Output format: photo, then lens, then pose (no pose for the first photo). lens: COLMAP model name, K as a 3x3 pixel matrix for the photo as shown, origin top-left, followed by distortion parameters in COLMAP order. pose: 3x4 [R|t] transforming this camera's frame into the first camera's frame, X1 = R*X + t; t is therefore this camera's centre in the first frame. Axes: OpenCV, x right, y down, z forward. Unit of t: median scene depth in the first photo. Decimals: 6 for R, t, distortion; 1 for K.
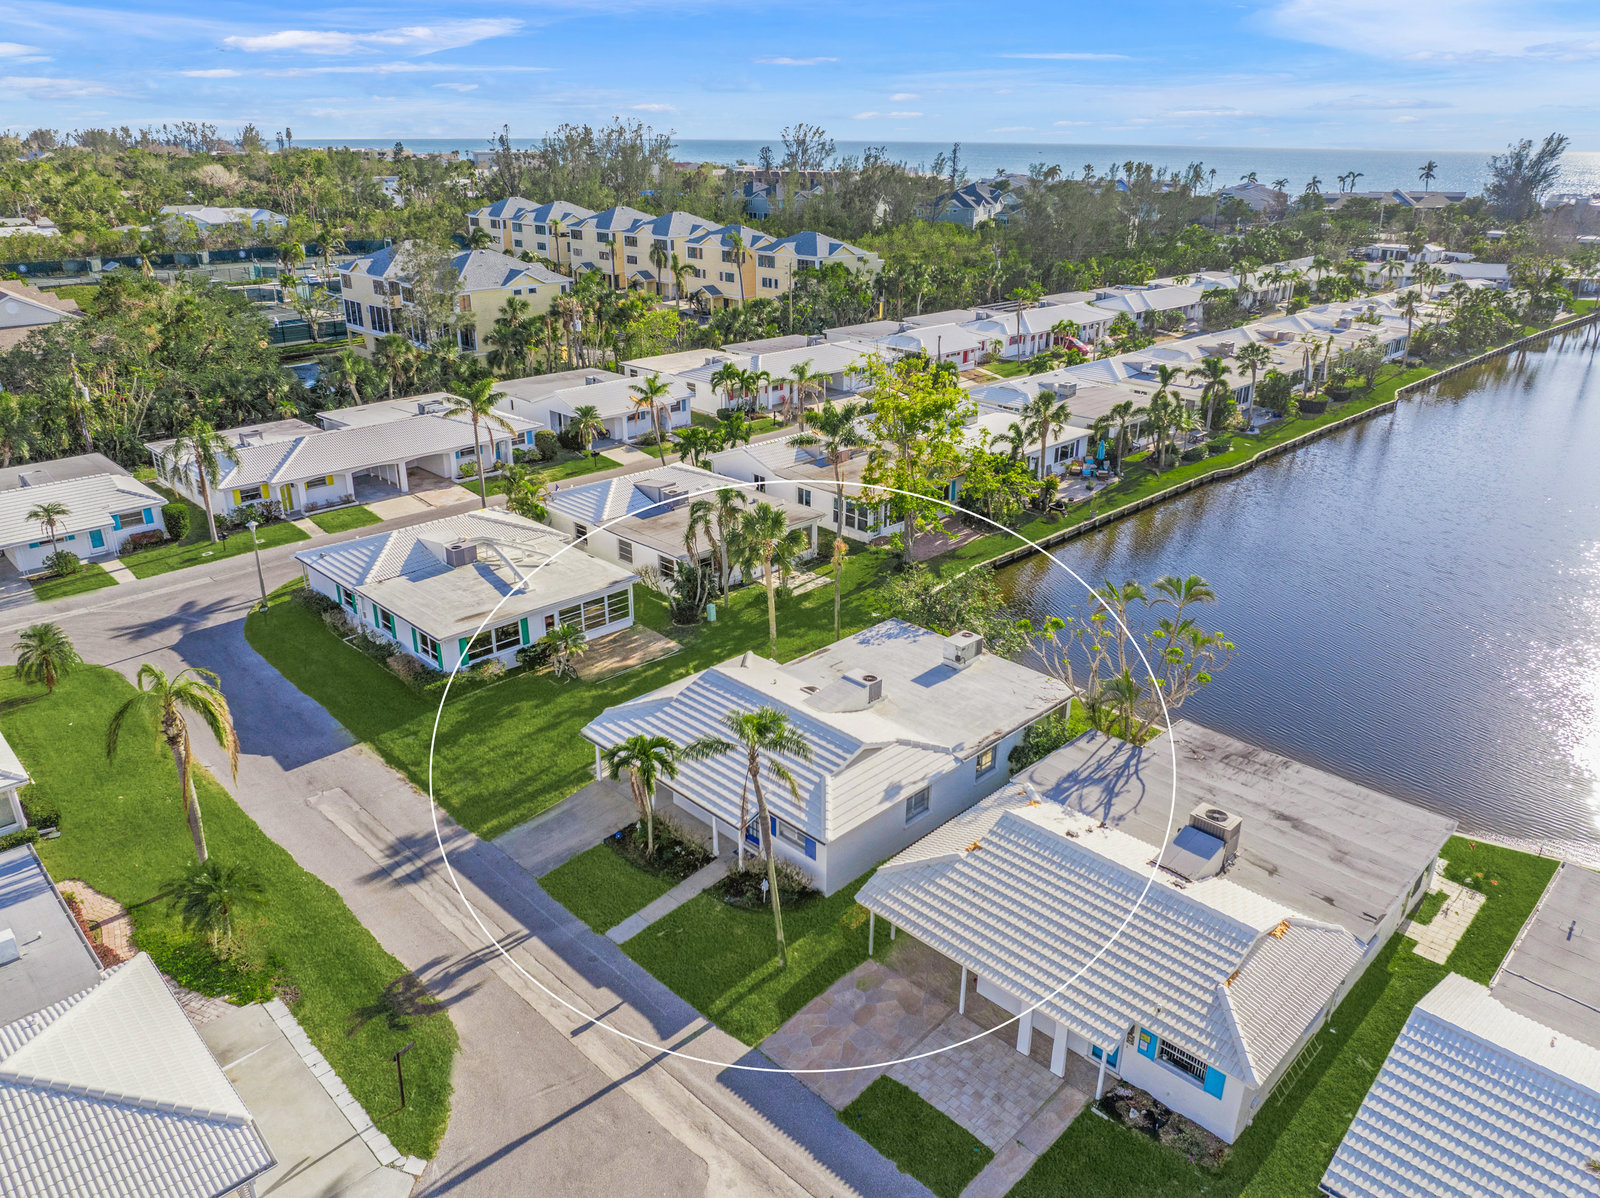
lens RADIAL K [[1110.7, 0, 800.0], [0, 1110.7, 599.0], [0, 0, 1]] dist [-0.034347, -0.004058]
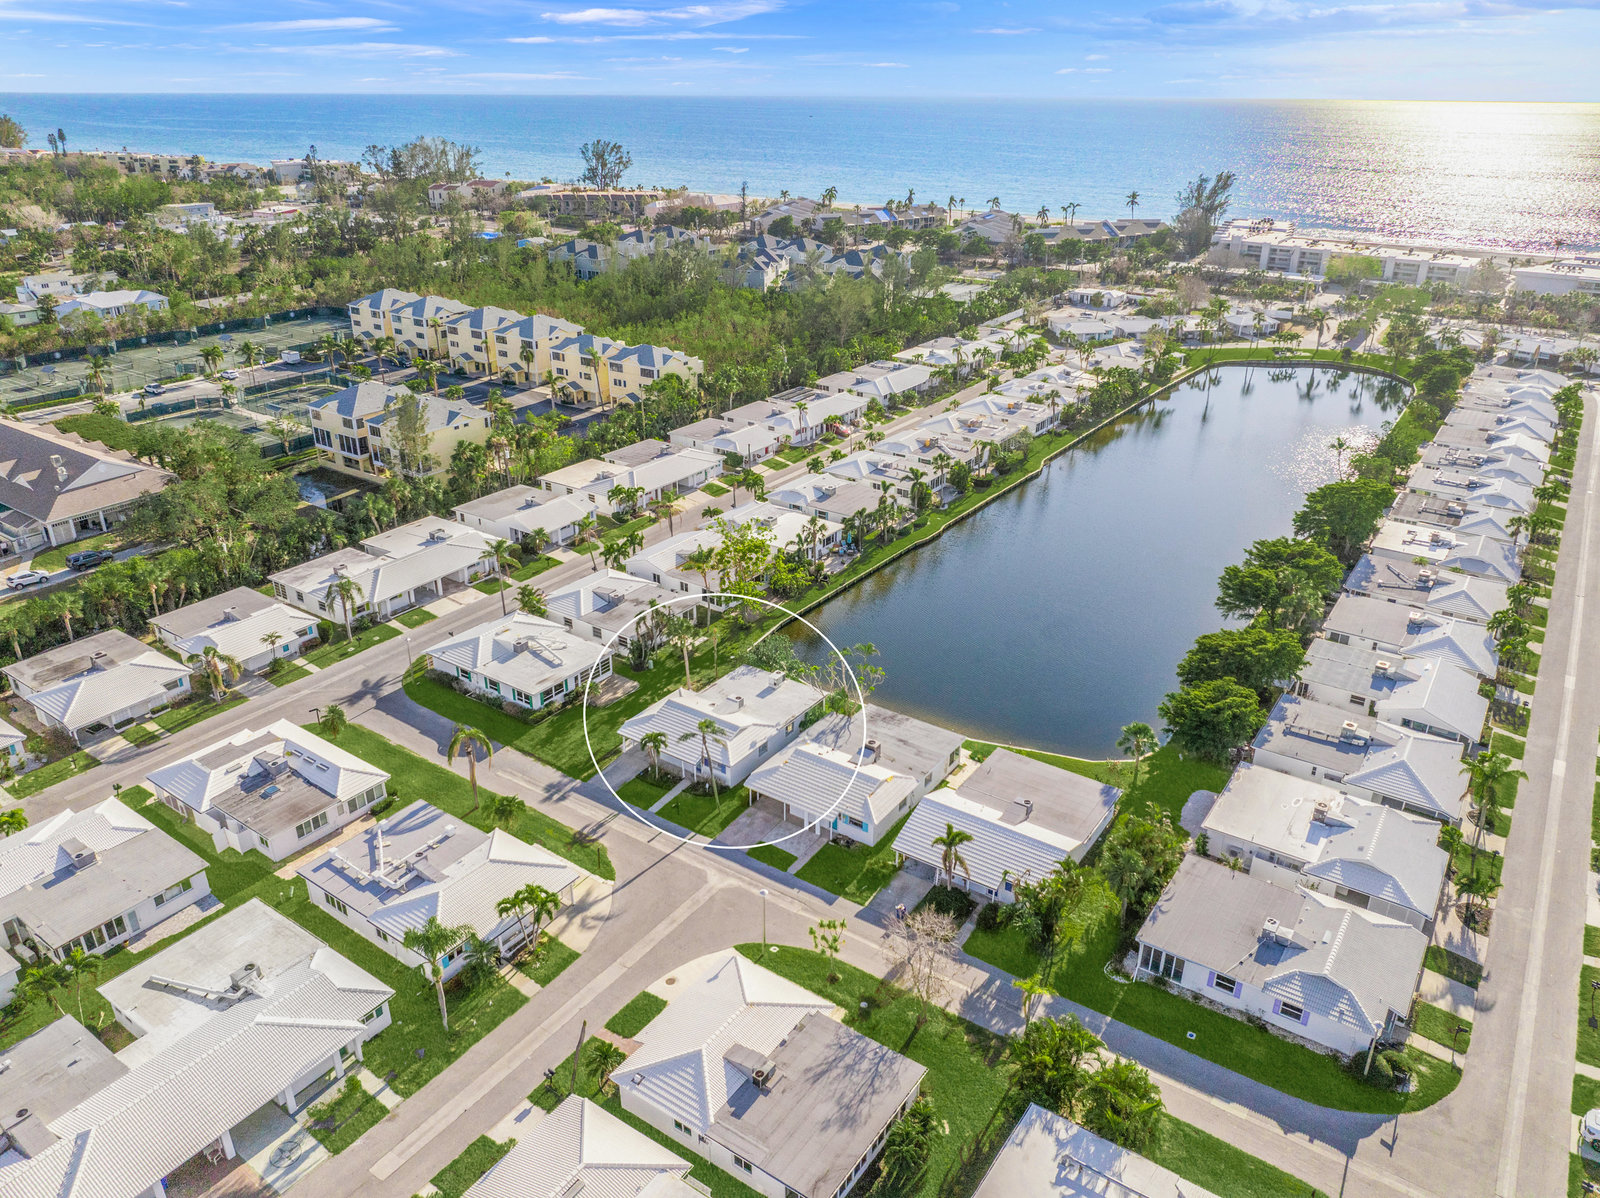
lens RADIAL K [[1110.7, 0, 800.0], [0, 1110.7, 599.0], [0, 0, 1]] dist [-0.034347, -0.004058]
pose [[0.983917, -0.076183, 0.161563, -0.114601], [0.069835, 0.996560, 0.044619, -0.154654], [-0.164407, -0.032619, 0.985853, -0.883108]]
